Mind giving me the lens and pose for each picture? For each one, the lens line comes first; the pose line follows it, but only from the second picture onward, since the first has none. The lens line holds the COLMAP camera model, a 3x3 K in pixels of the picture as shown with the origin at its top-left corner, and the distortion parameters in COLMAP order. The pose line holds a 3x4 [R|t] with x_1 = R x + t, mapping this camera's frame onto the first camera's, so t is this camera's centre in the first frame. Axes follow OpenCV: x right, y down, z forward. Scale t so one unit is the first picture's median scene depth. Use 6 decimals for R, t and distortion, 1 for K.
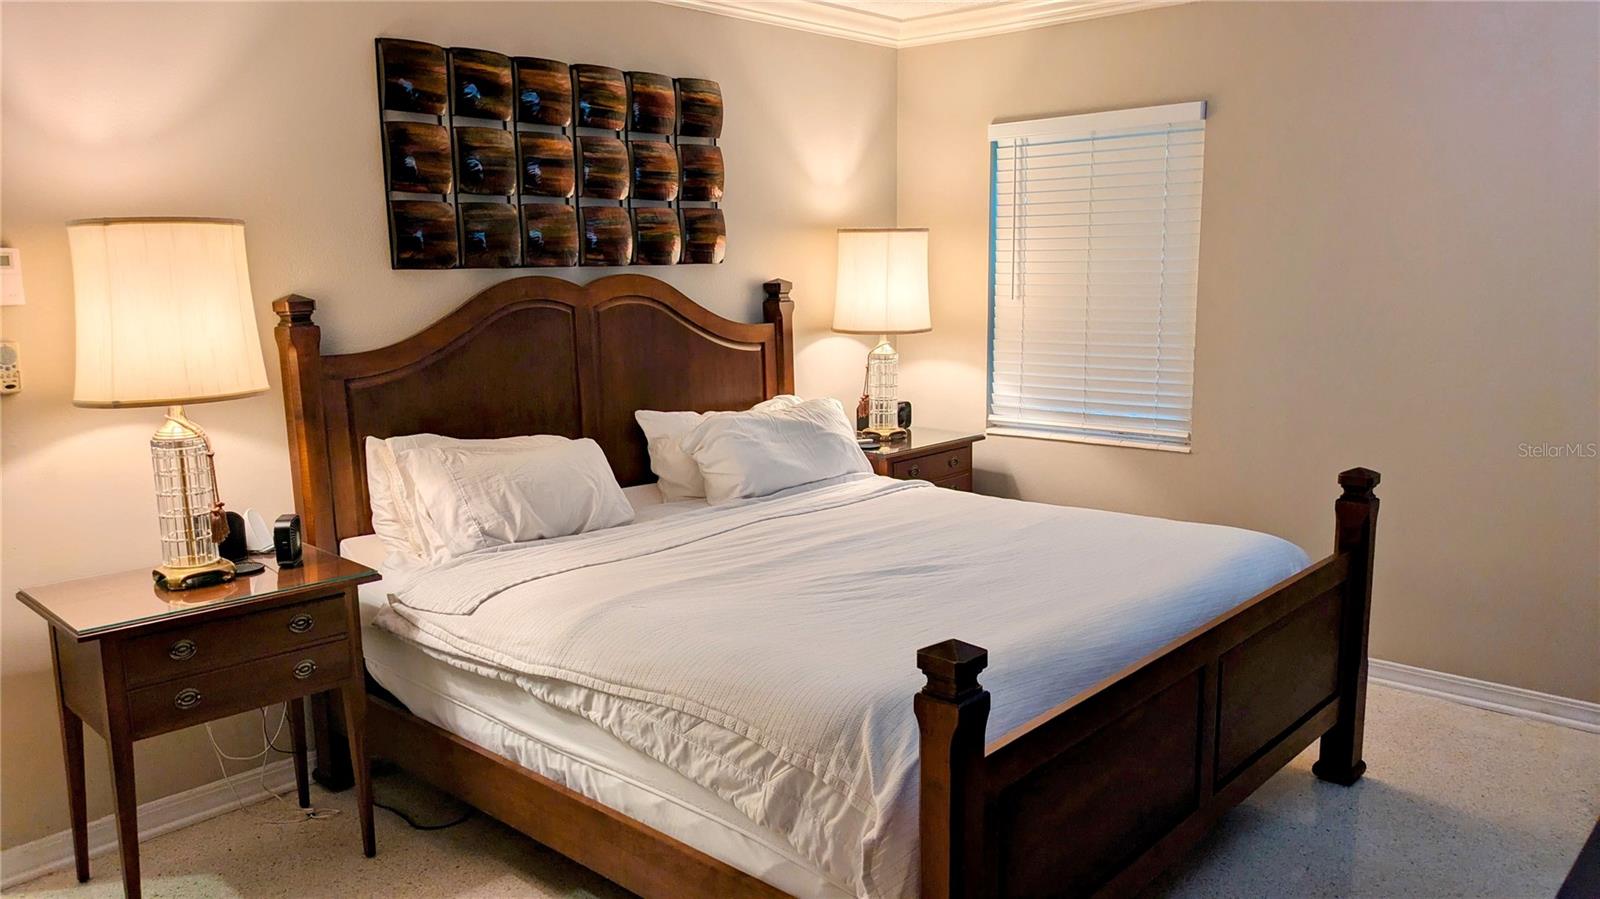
lens RADIAL K [[1177.1, 0, 802.2], [0, 1177.1, 460.4], [0, 0, 1]] dist [0.034685, -0.036571]
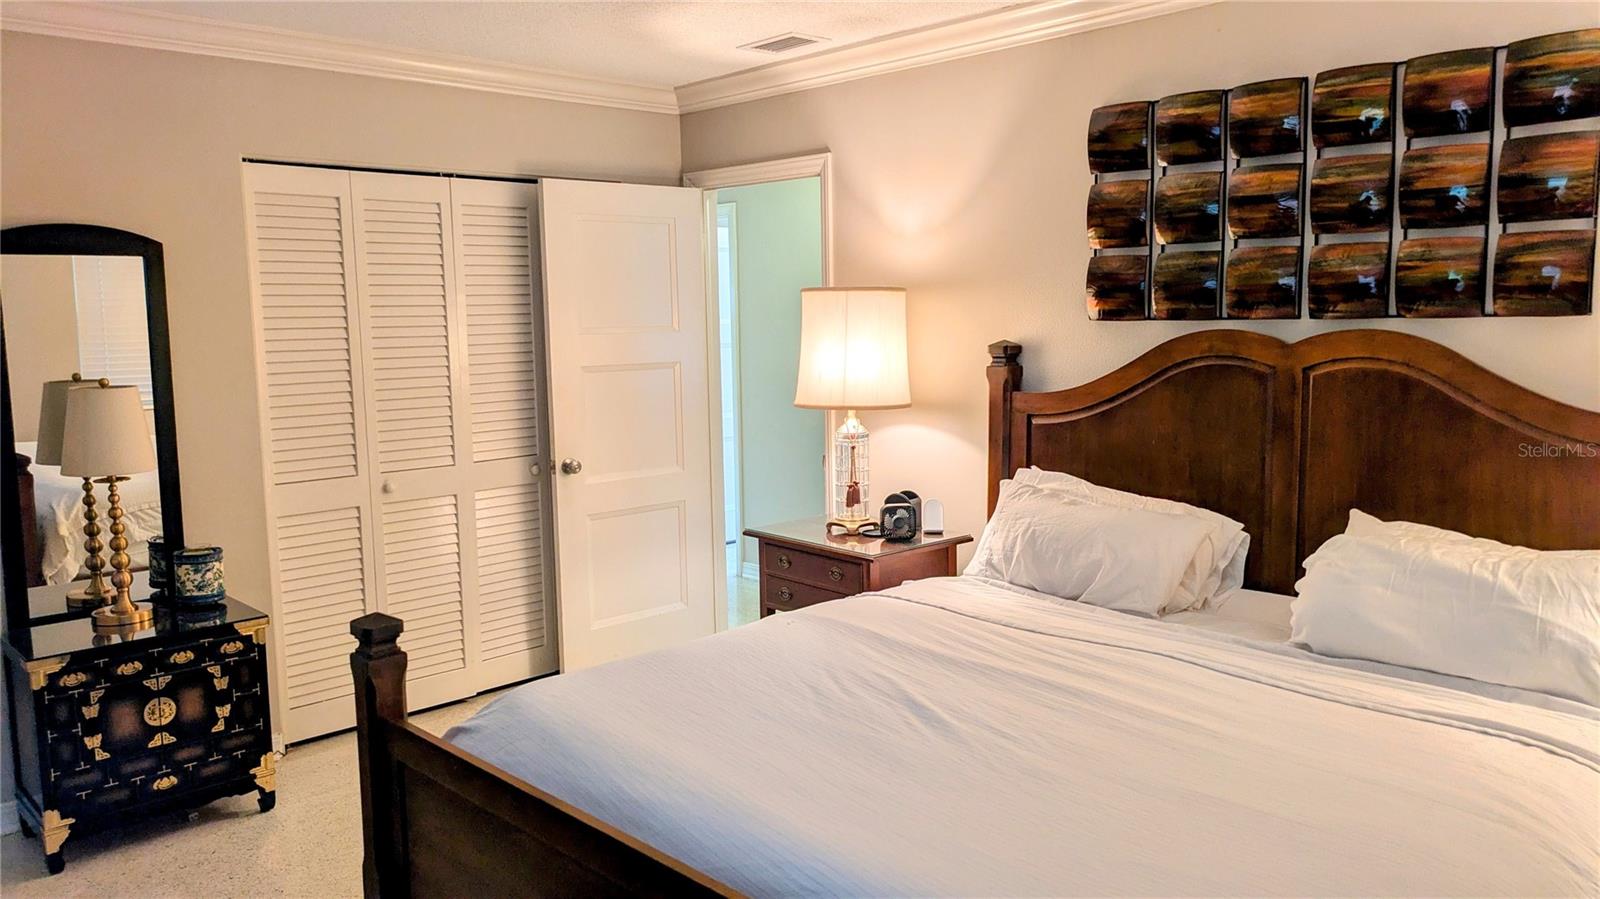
lens RADIAL K [[1177.1, 0, 802.6], [0, 1177.1, 443.8], [0, 0, 1]] dist [0.034685, -0.036571]
pose [[-0.074147, 0.125446, -0.989326, 0.756947], [-0.154913, 0.978565, 0.135692, -0.157806], [0.985142, 0.163321, -0.053125, 0.821730]]
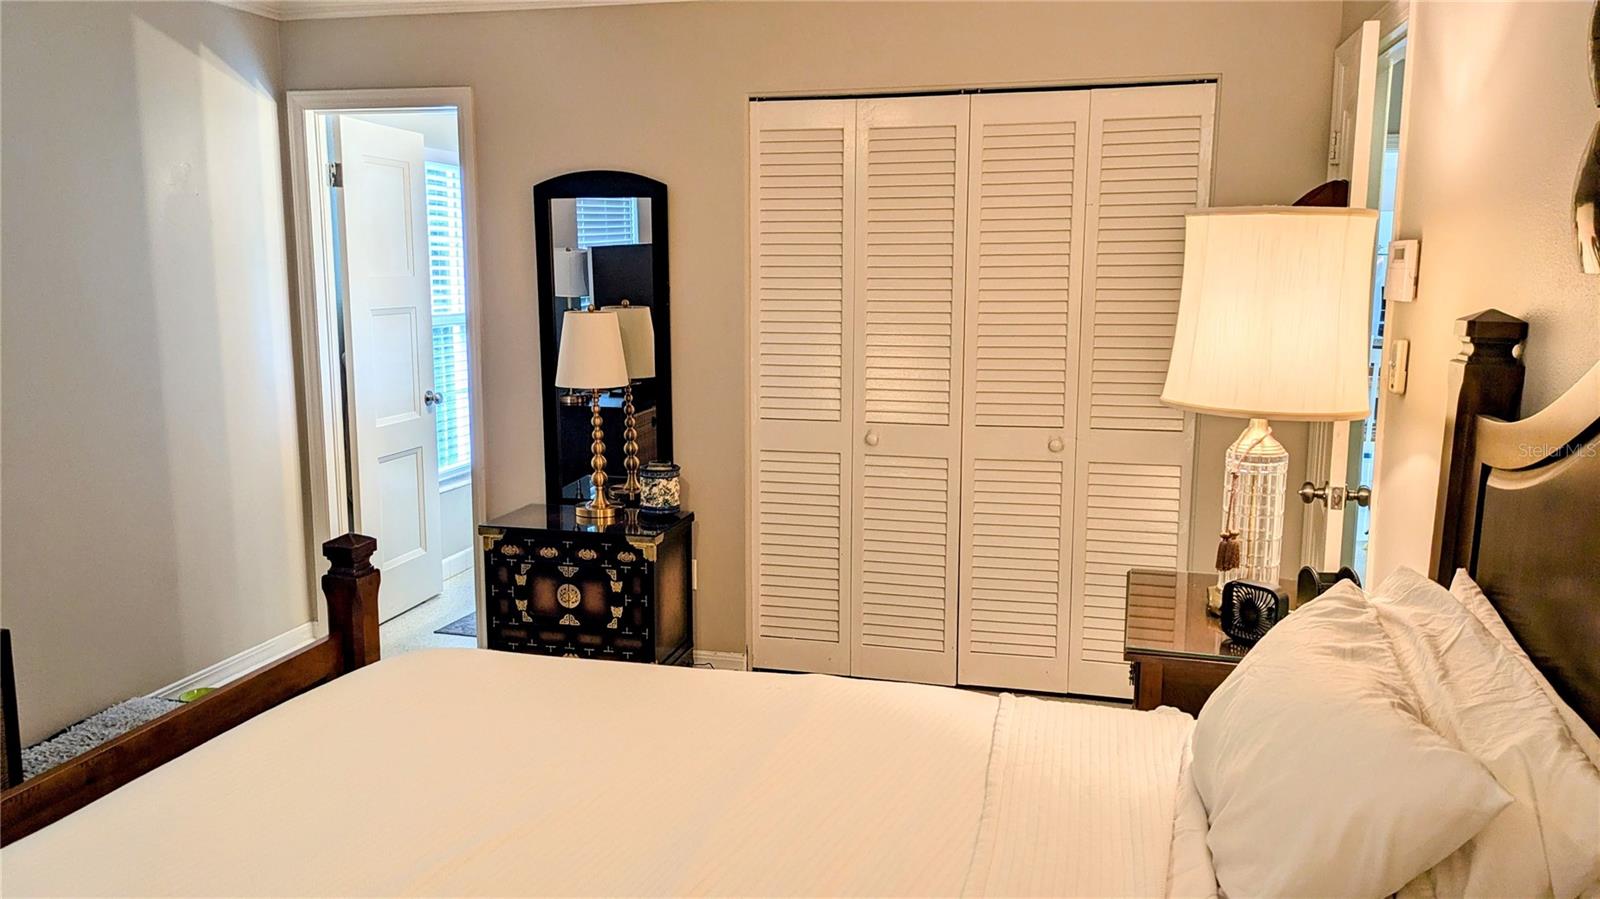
lens RADIAL K [[1291.5, 0, 799.3], [0, 1291.5, 442.9], [0, 0, 1]] dist [0.096738, 0.001470]
pose [[-0.893291, 0.074449, -0.443270, 0.426635], [-0.069386, 0.951525, 0.299642, -0.212274], [0.444090, 0.298424, -0.844823, 1.150767]]
